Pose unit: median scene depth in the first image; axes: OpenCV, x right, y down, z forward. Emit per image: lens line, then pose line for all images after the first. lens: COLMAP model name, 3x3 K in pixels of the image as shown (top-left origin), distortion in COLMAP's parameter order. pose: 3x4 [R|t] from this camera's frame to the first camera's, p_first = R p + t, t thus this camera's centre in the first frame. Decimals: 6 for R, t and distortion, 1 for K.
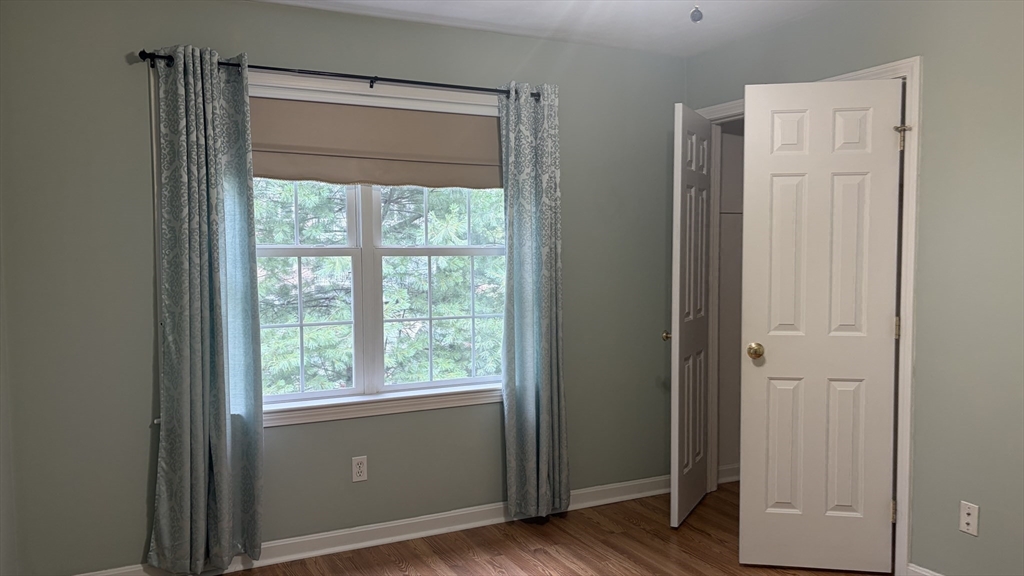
lens RADIAL K [[798.6, 0, 512.0], [0, 798.6, 288.0], [0, 0, 1]] dist [0.051255, 0.000644]
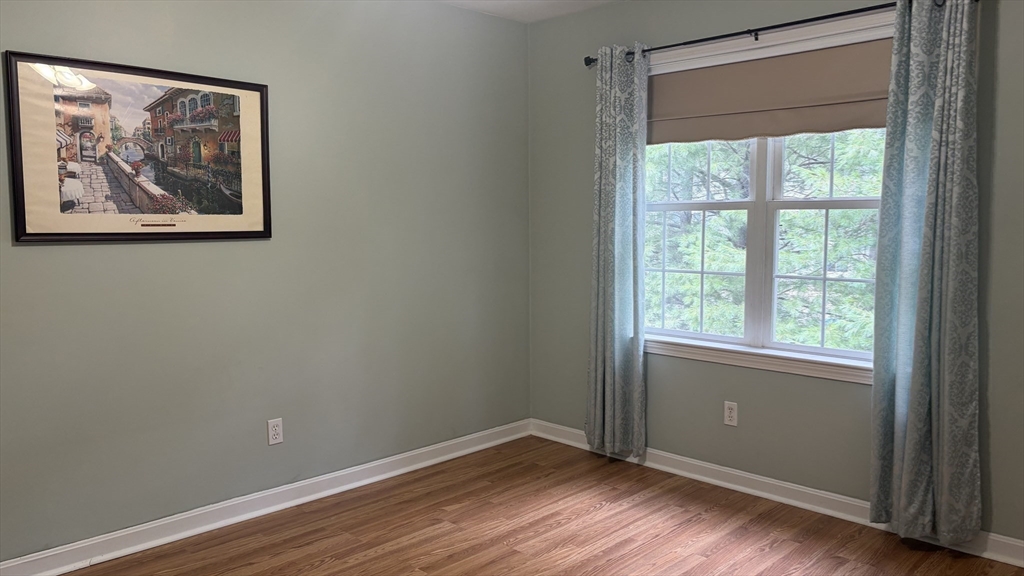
lens RADIAL K [[781.7, 0, 512.0], [0, 781.7, 288.0], [0, 0, 1]] dist [0.046487, -0.003429]
pose [[0.321072, 0.086772, -0.943071, 0.670861], [-0.047040, 0.996026, 0.075629, -0.002095], [0.945886, 0.020080, 0.323878, 0.394132]]
